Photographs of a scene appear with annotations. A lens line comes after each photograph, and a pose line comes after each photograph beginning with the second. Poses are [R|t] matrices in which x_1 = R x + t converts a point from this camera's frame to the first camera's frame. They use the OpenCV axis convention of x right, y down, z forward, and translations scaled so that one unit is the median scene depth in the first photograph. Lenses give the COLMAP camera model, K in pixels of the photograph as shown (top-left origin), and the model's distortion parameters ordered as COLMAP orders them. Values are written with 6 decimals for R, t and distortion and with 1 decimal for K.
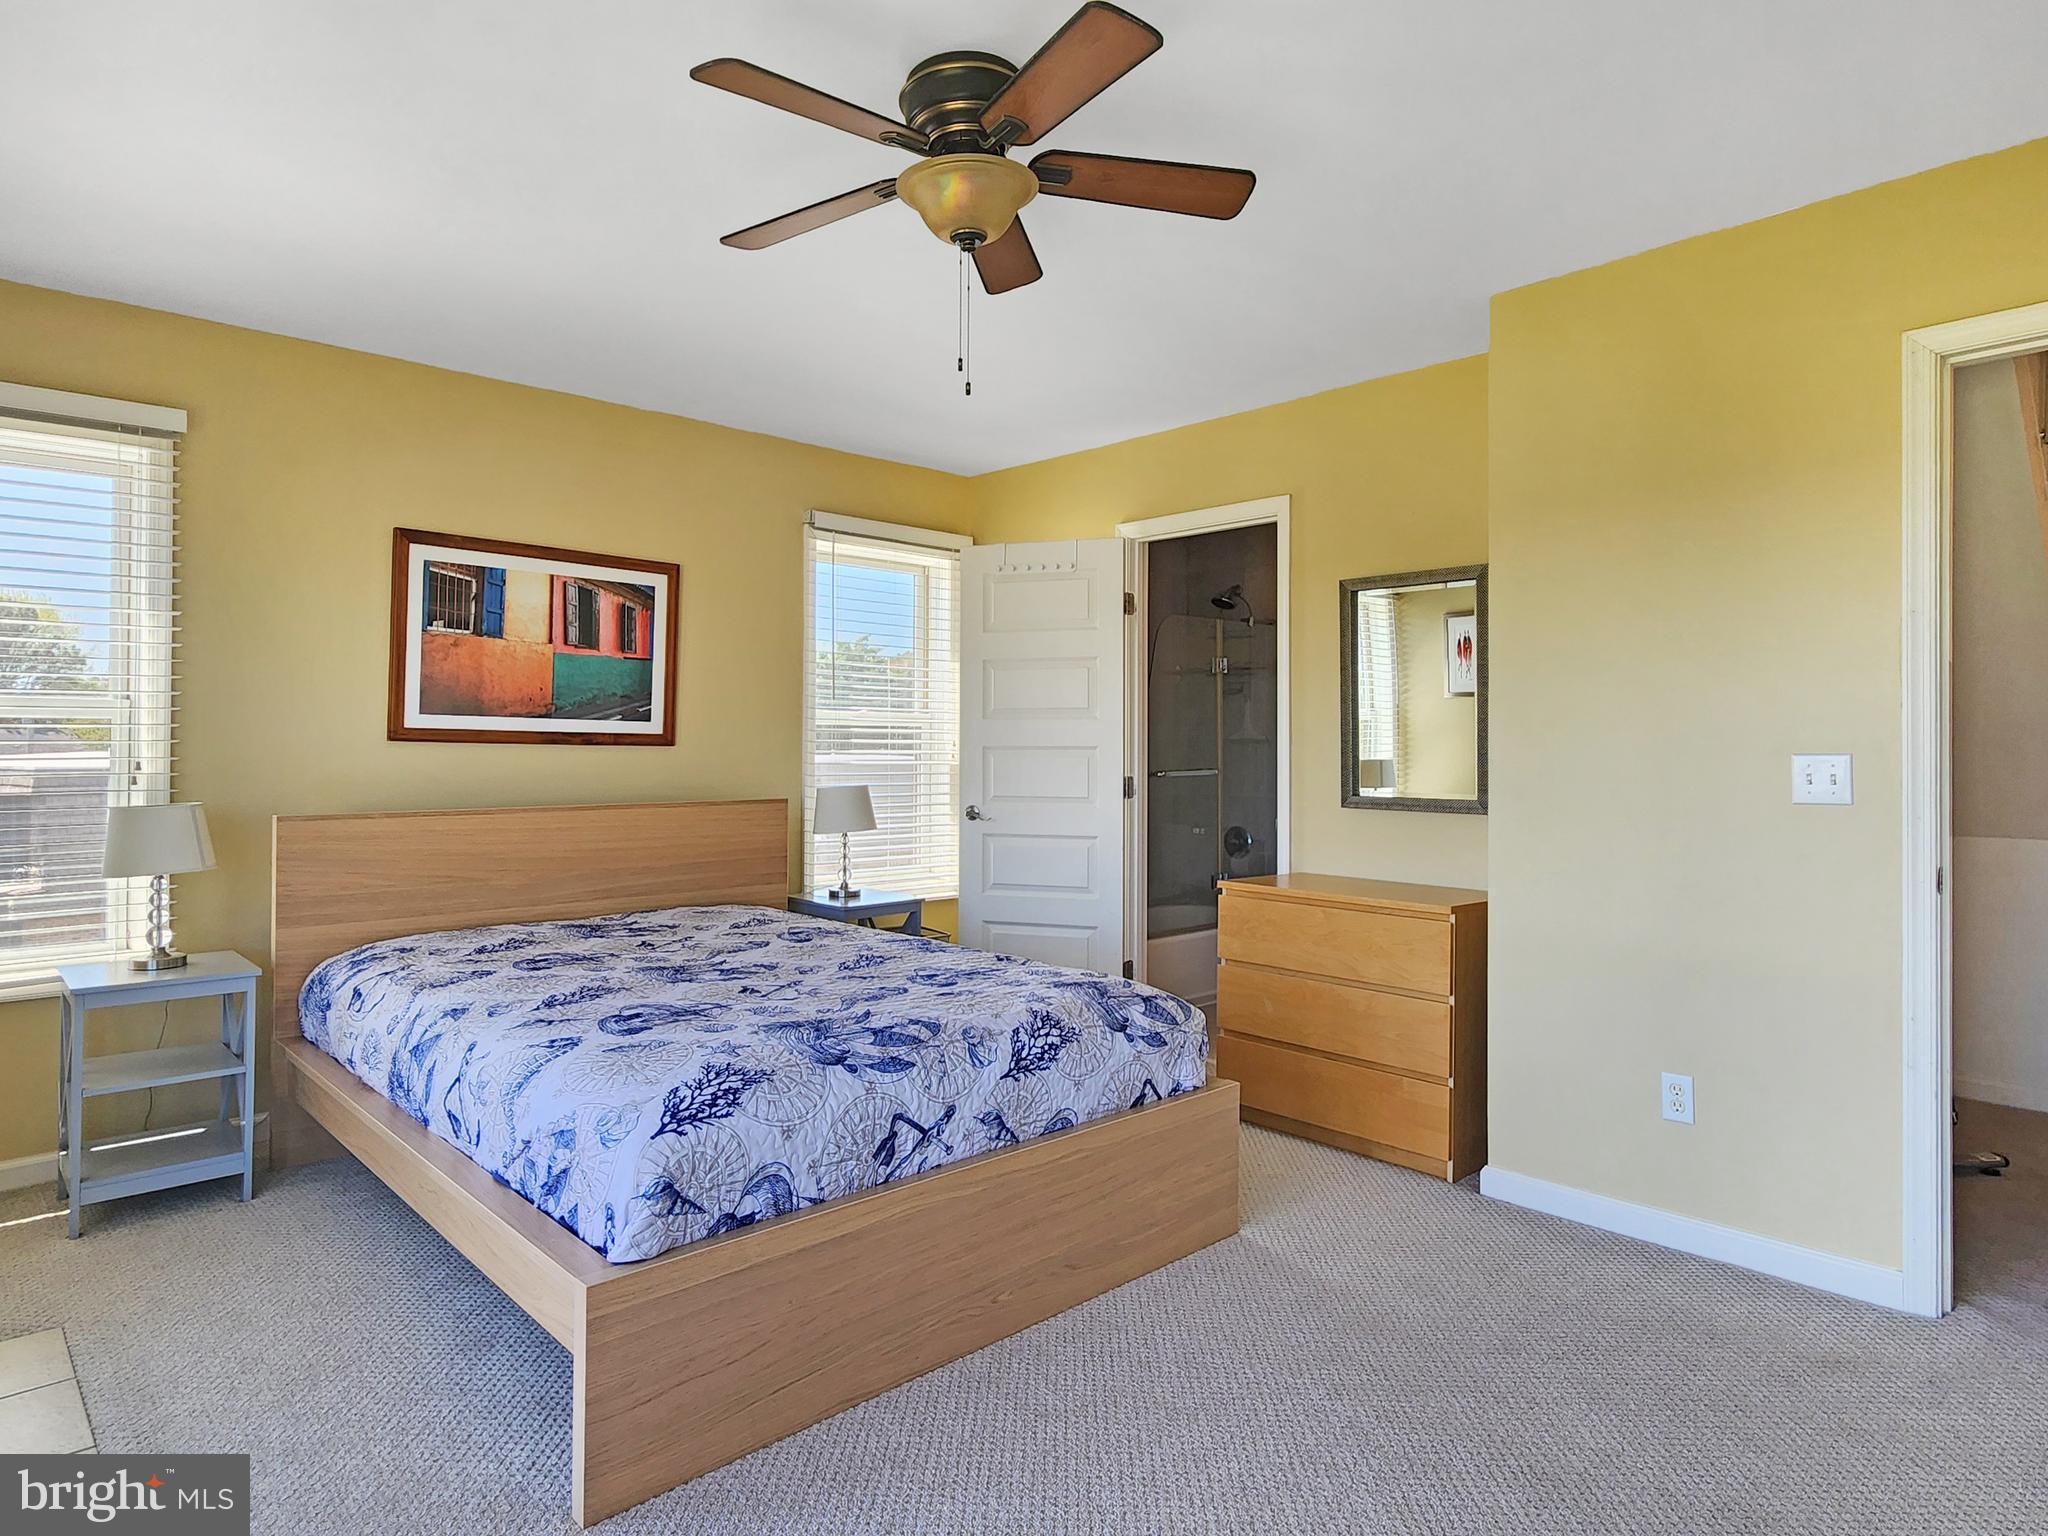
lens RADIAL K [[1197.5, 0, 1017.4], [0, 1197.5, 706.5], [0, 0, 1]] dist [-0.000137, -0.000074]
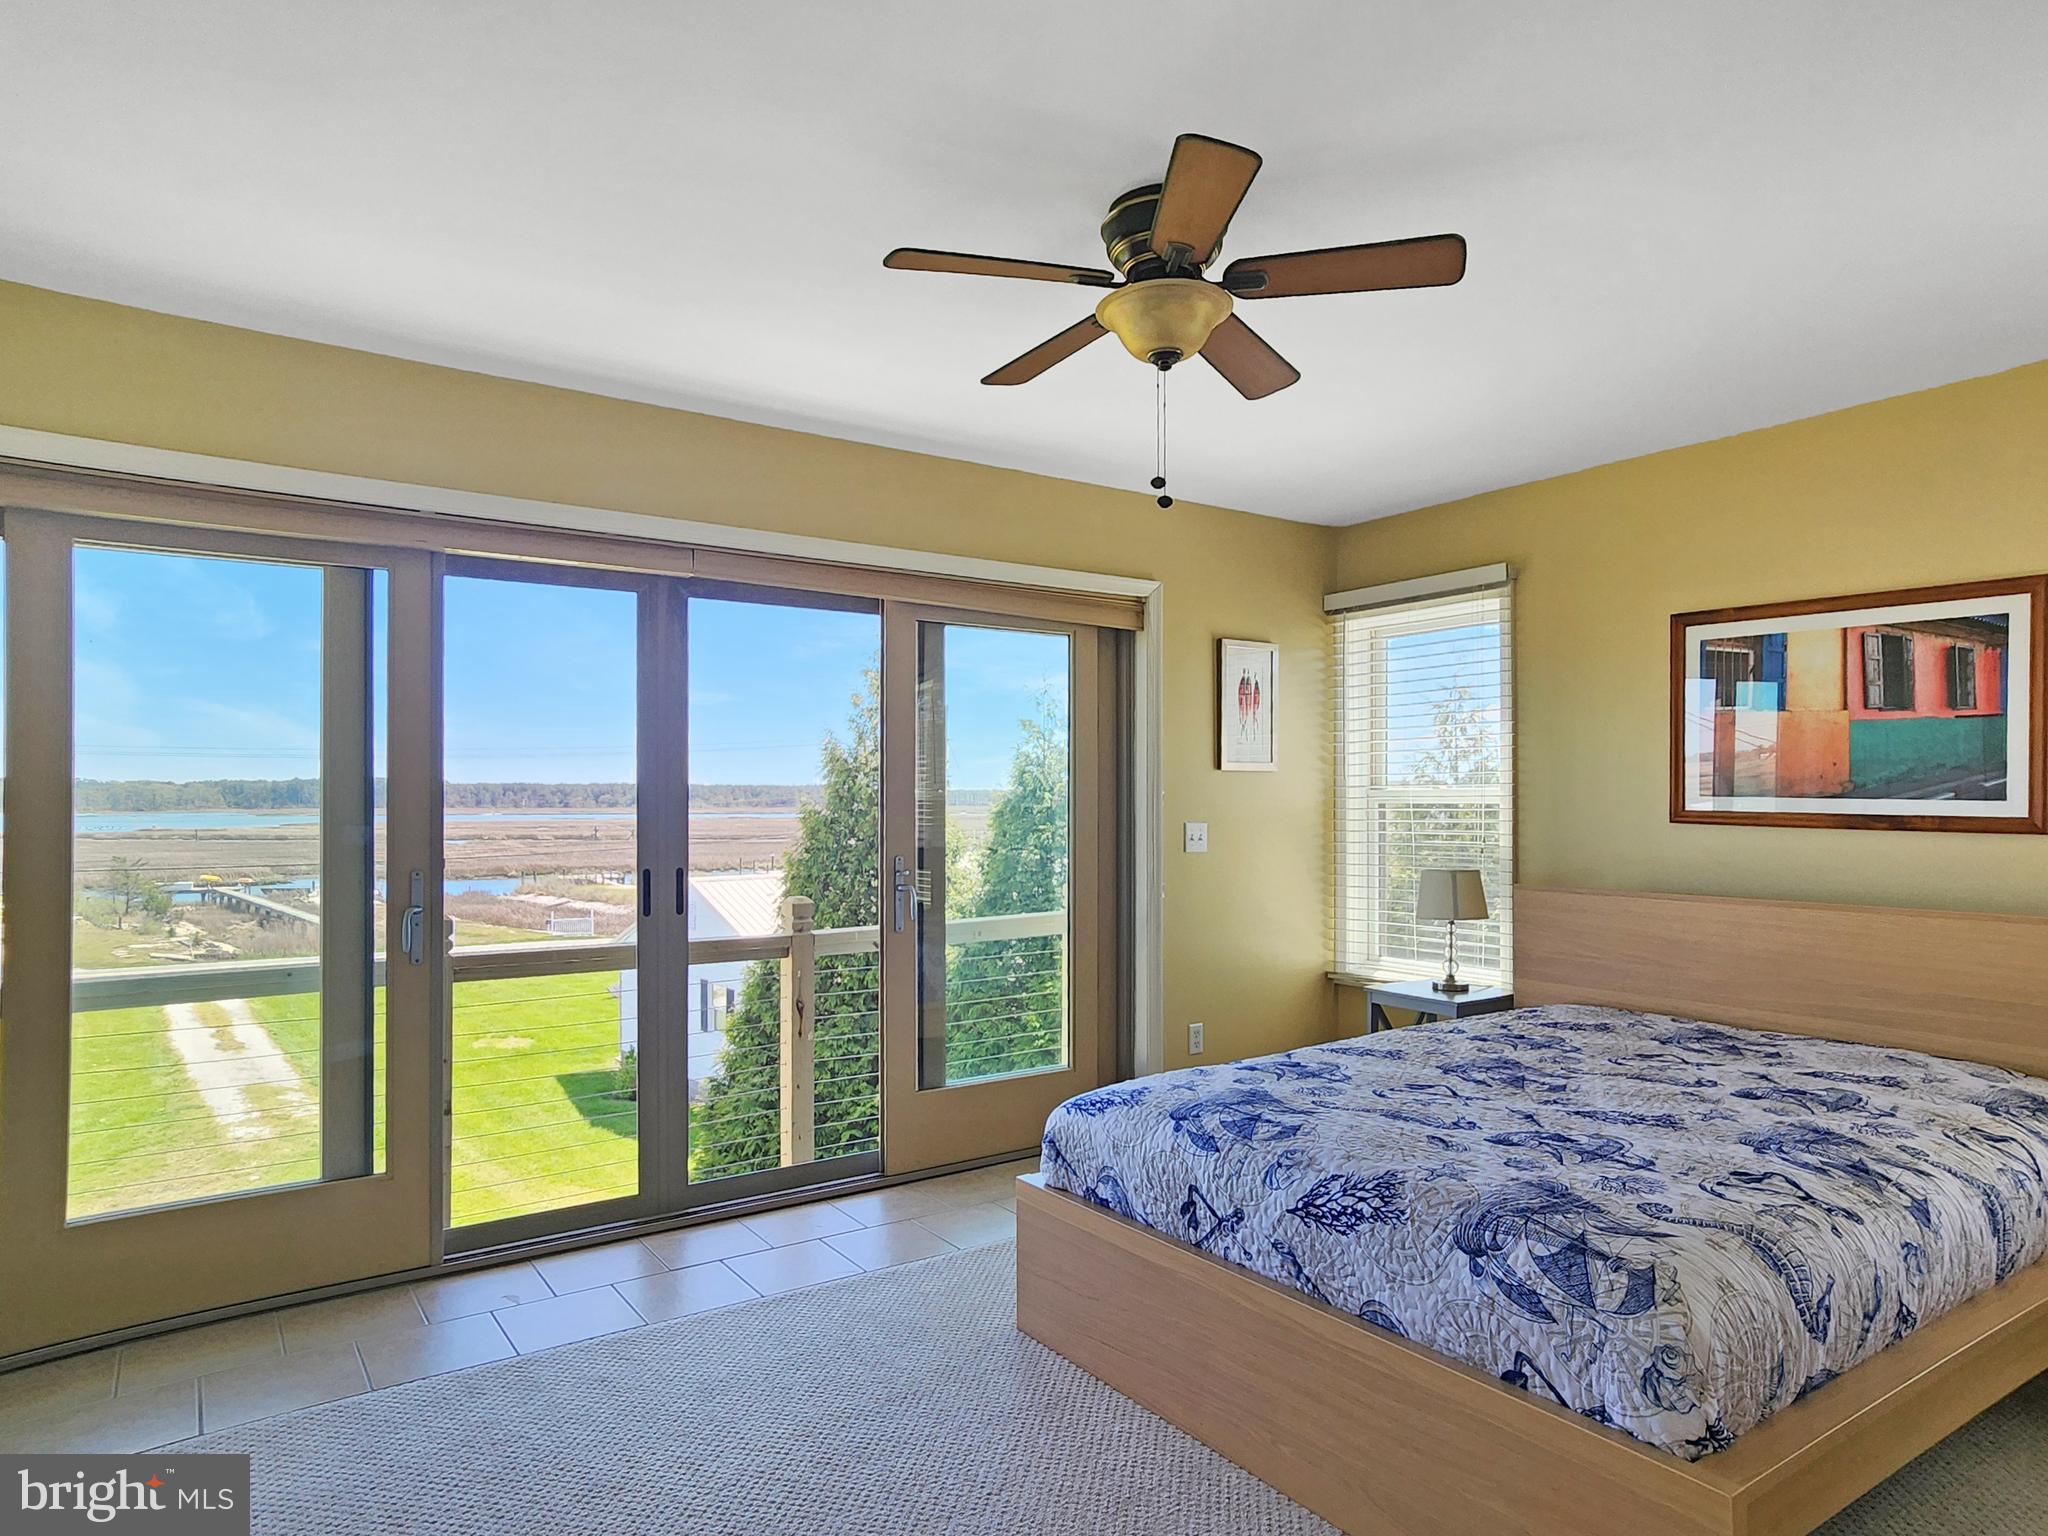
lens RADIAL K [[1233.0, 0, 1024.0], [0, 1233.0, 768.0], [0, 0, 1]] dist [0.001634, 0.001206]
pose [[-0.140457, -0.028556, -0.989675, 0.594259], [0.031692, 0.998942, -0.033321, -0.000953], [0.989579, -0.036045, -0.139403, 0.589118]]
